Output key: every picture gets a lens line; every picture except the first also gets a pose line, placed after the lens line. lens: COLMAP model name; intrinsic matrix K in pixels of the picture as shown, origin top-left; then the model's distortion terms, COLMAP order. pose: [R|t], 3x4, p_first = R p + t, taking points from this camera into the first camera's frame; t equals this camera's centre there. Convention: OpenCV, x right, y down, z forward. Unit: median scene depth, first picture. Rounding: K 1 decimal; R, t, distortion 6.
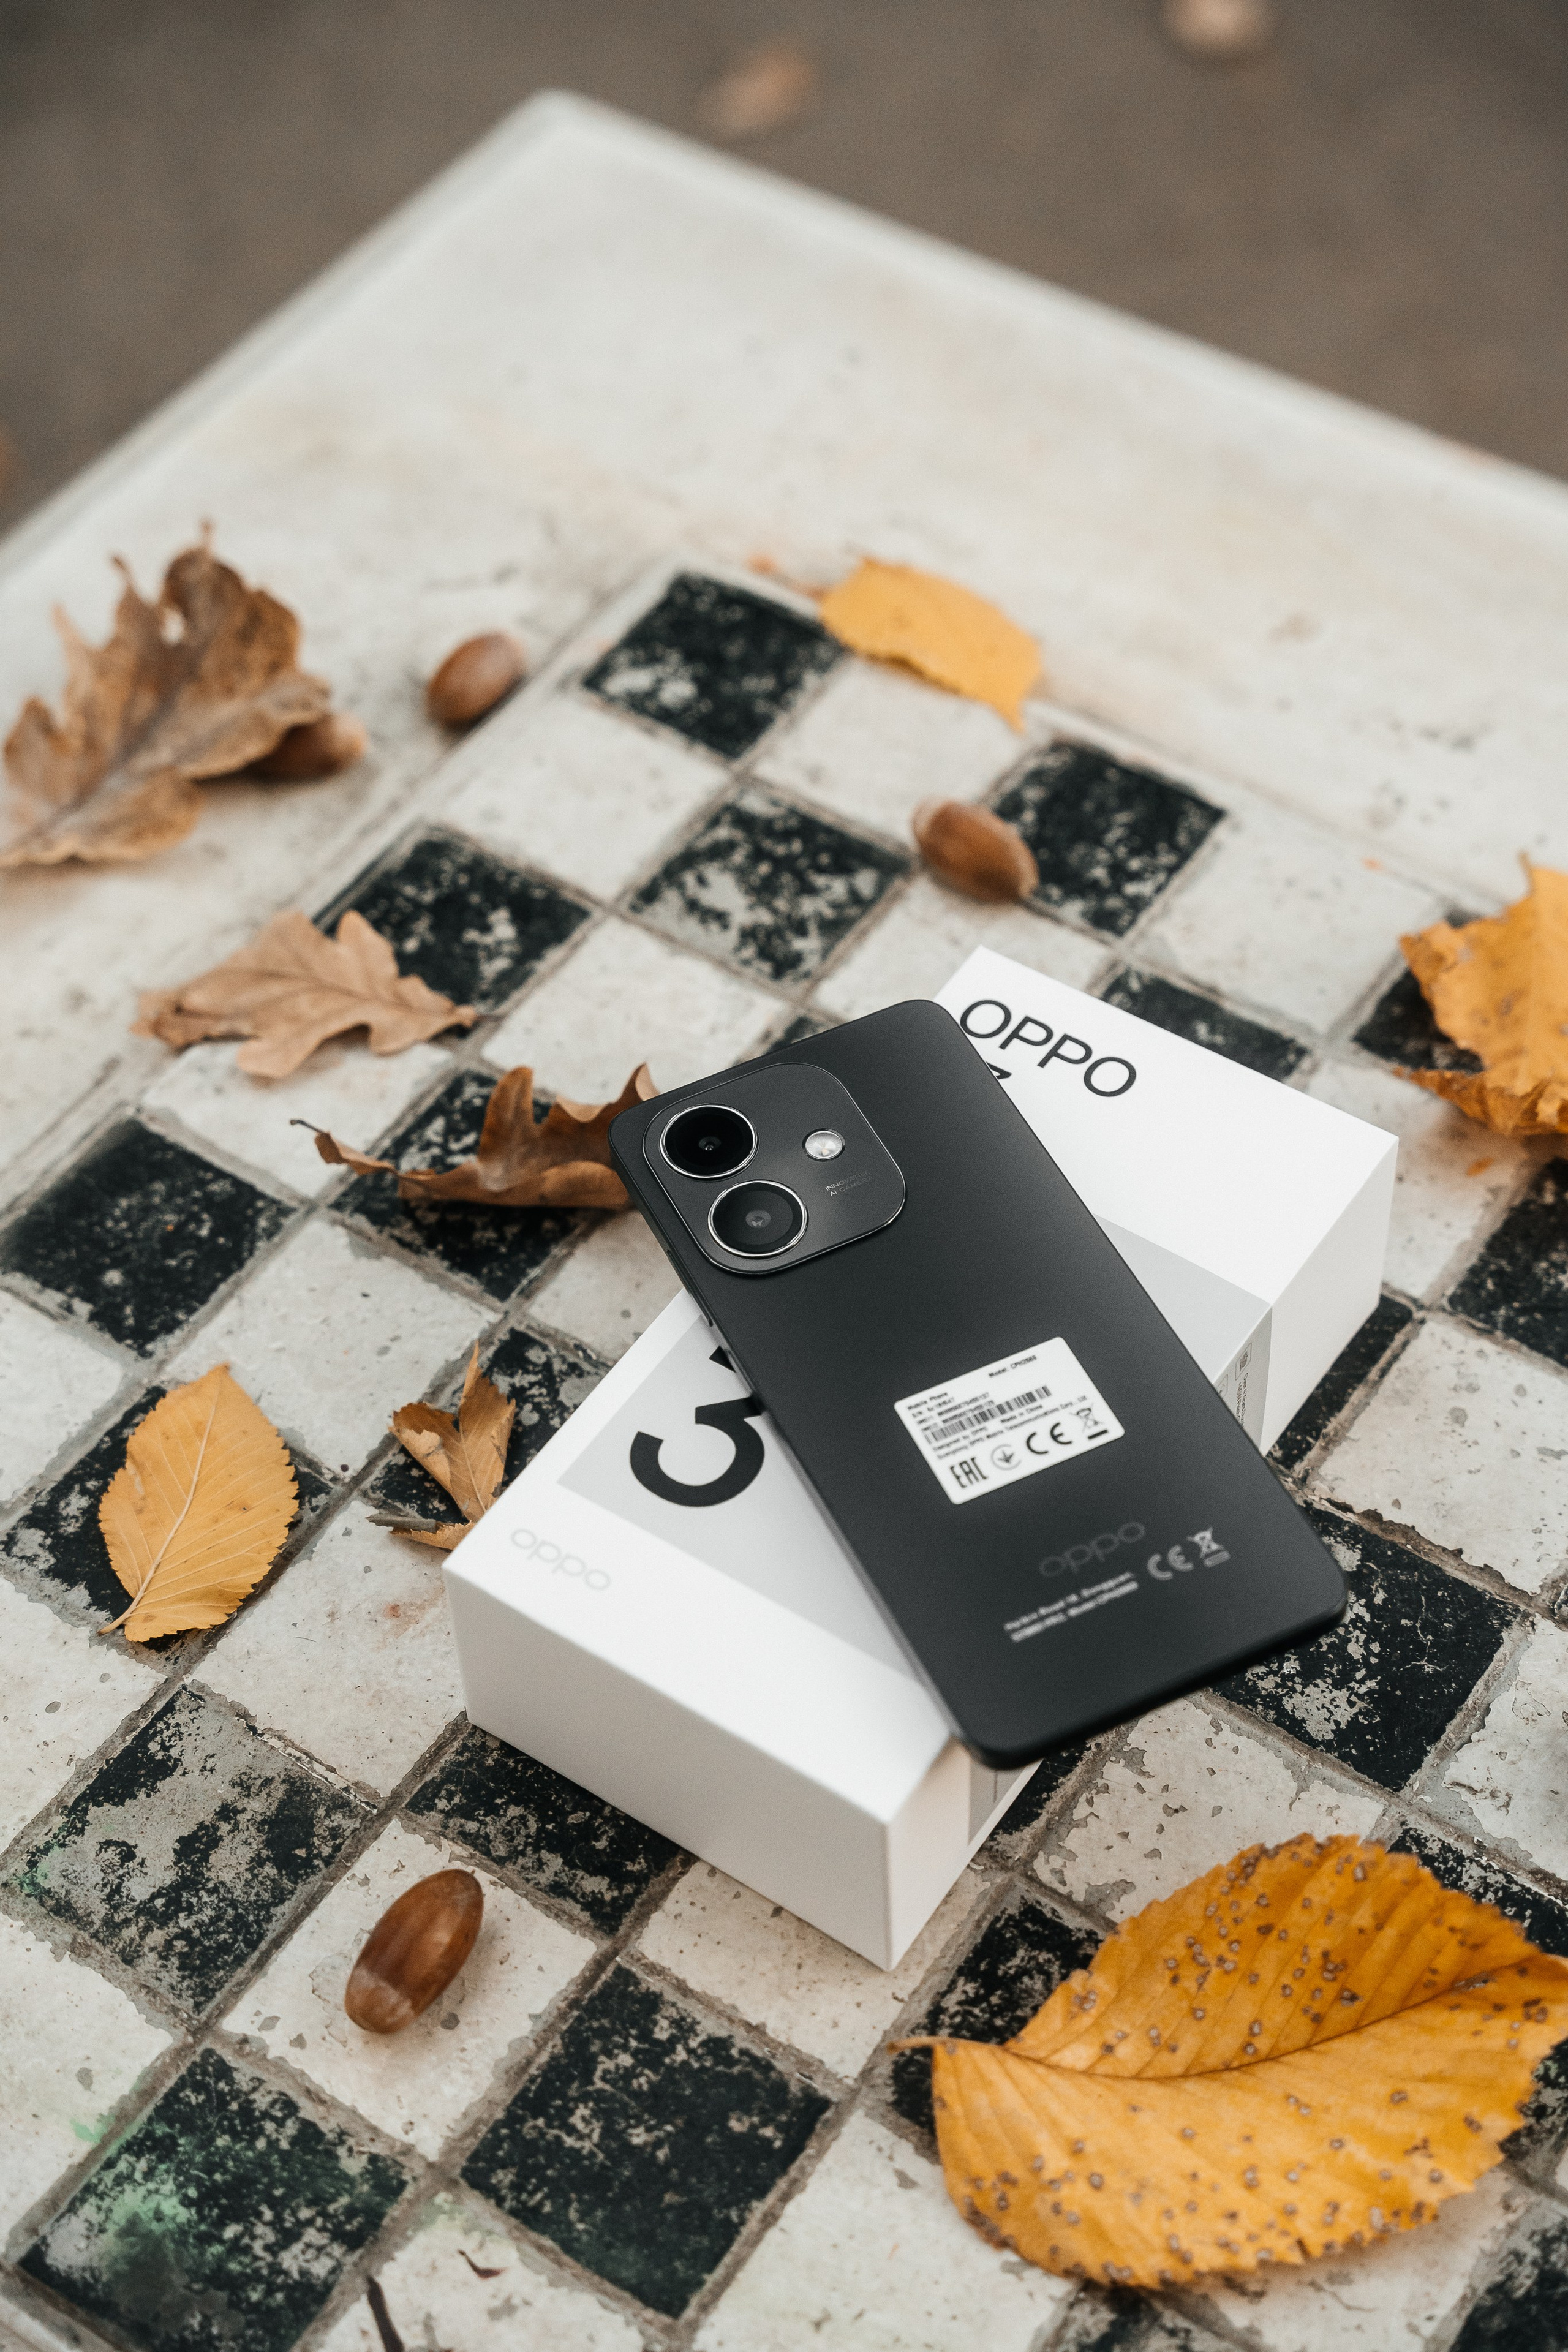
lens RADIAL K [[3846.2, 0, 784.0], [0, 3846.2, 1176.0], [0, 0, 1]] dist [0.293058, -0.375534]
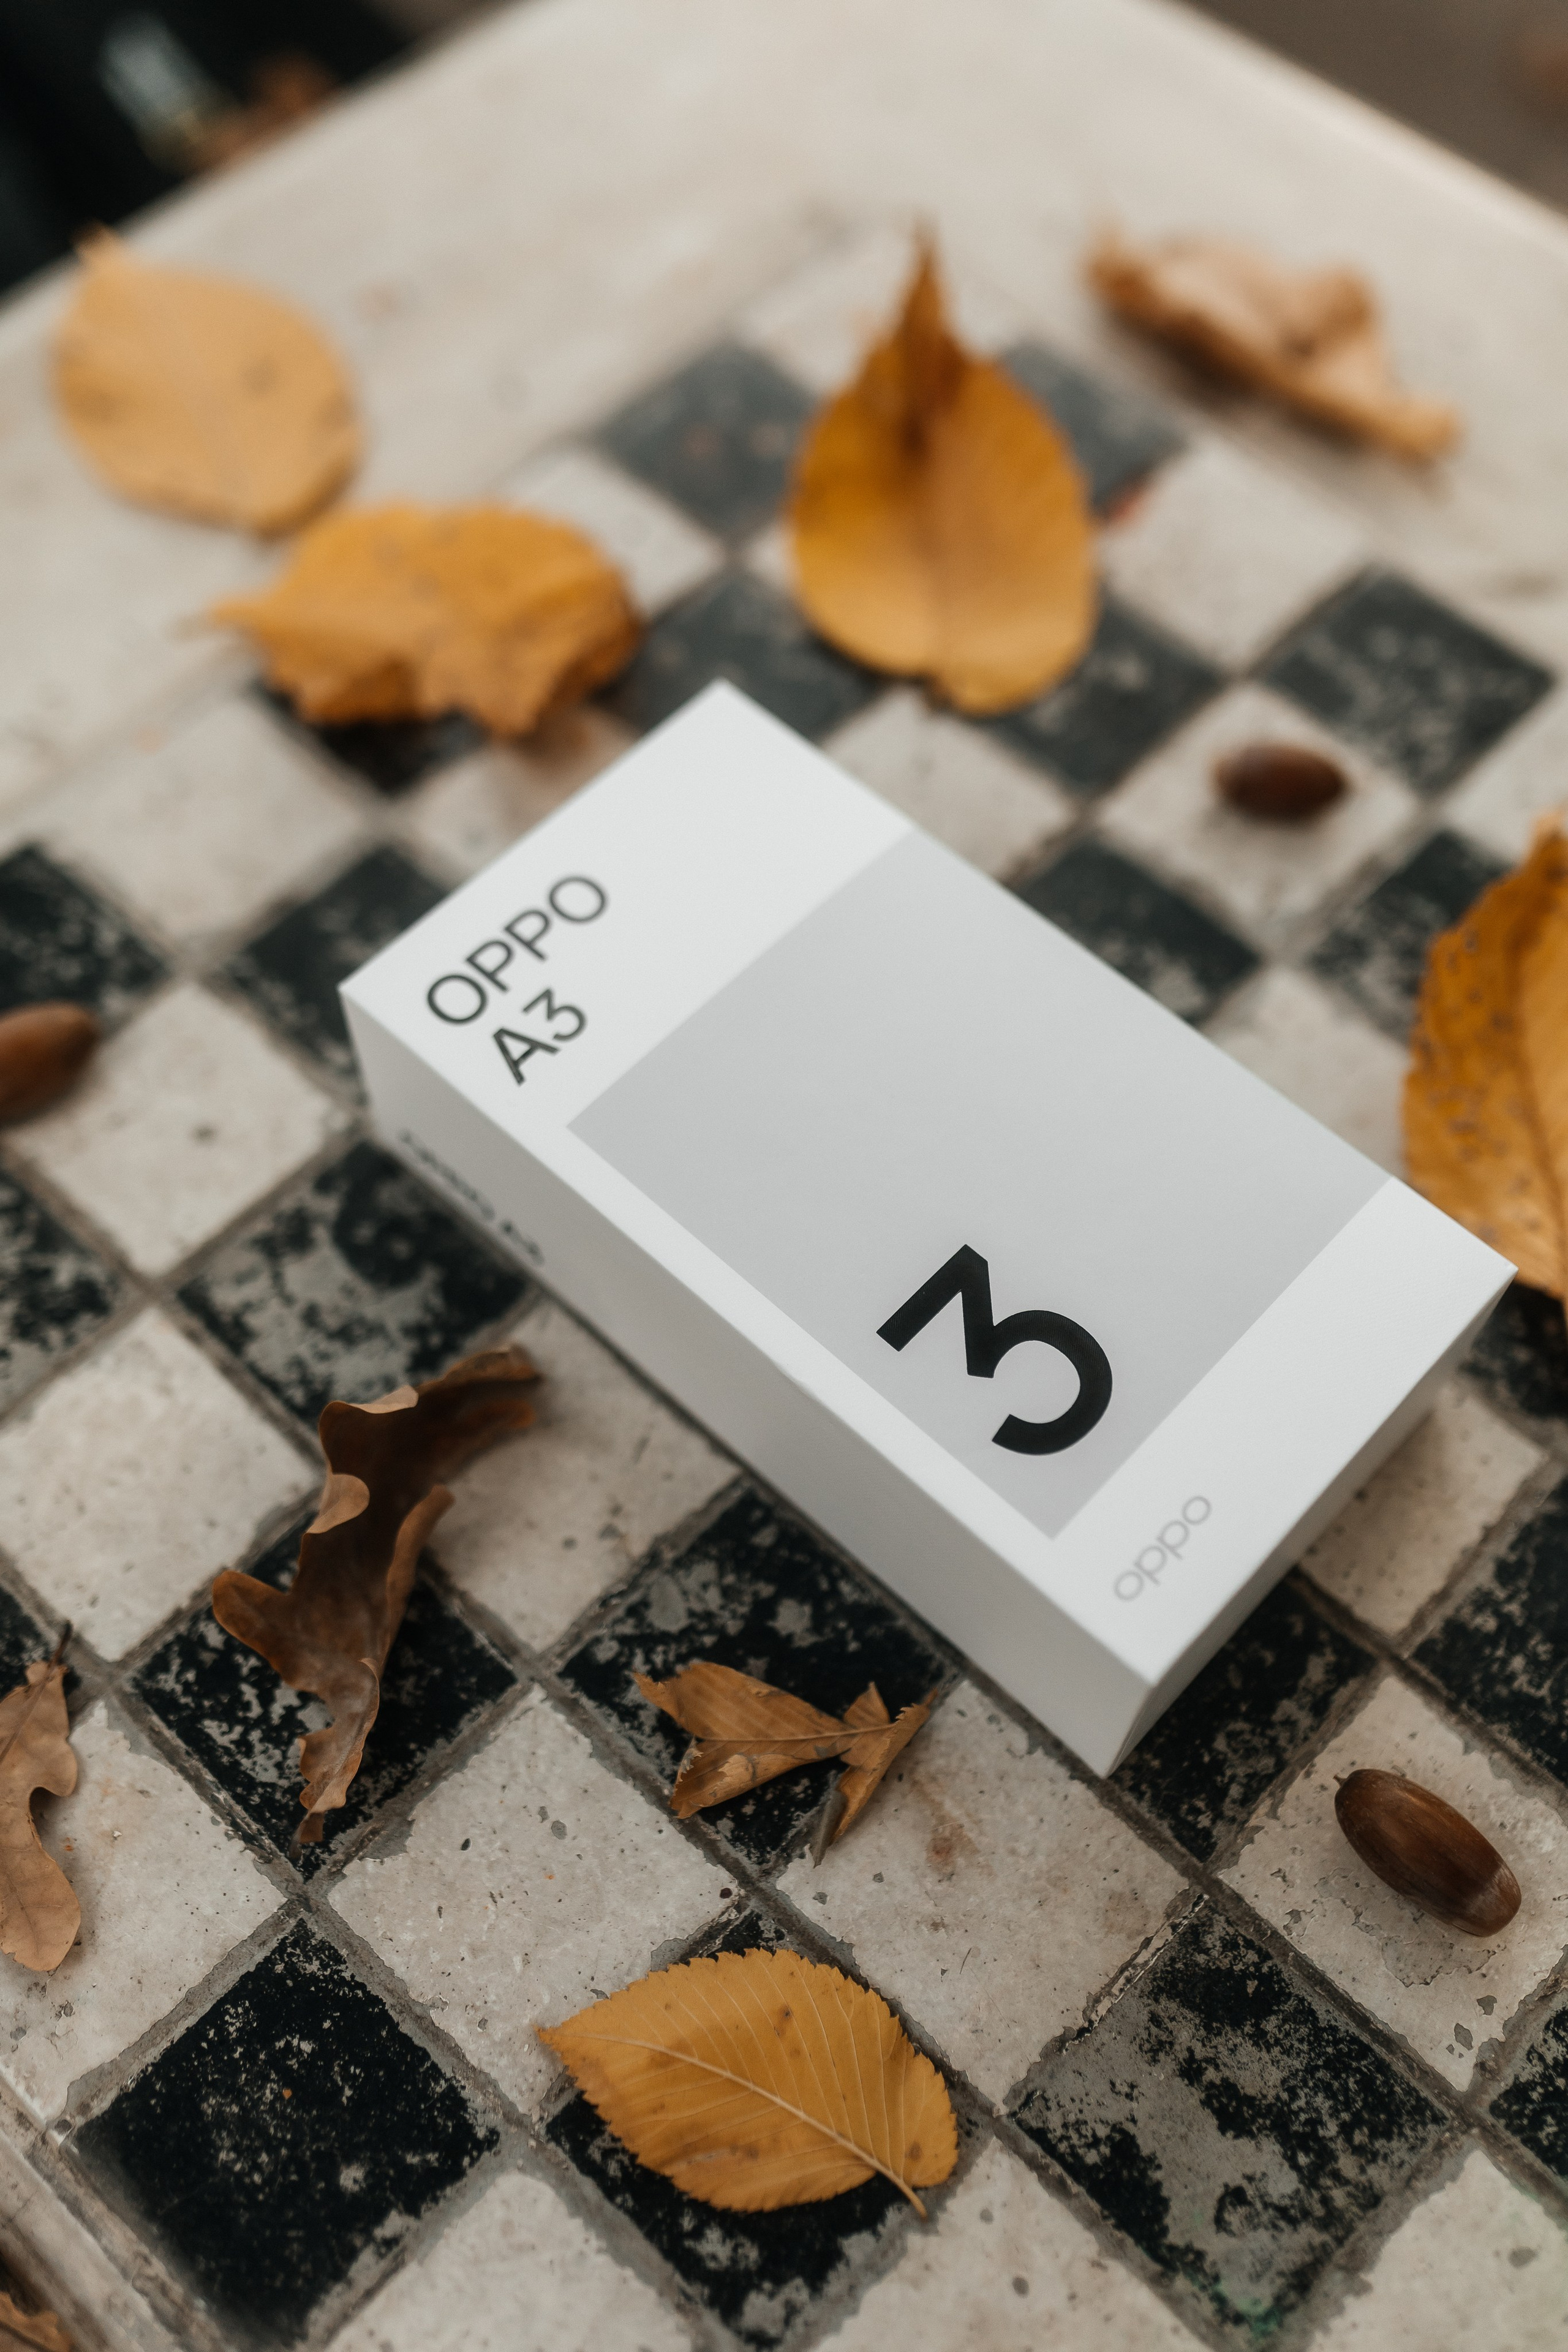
lens RADIAL K [[2334.5, 0, 784.0], [0, 2334.5, 1176.0], [0, 0, 1]] dist [-0.009624, 0.001161]
pose [[0.152667, -0.840311, 0.520164, -0.258257], [0.746311, 0.443059, 0.496708, -0.244053], [-0.647852, 0.312373, 0.694774, 0.644550]]
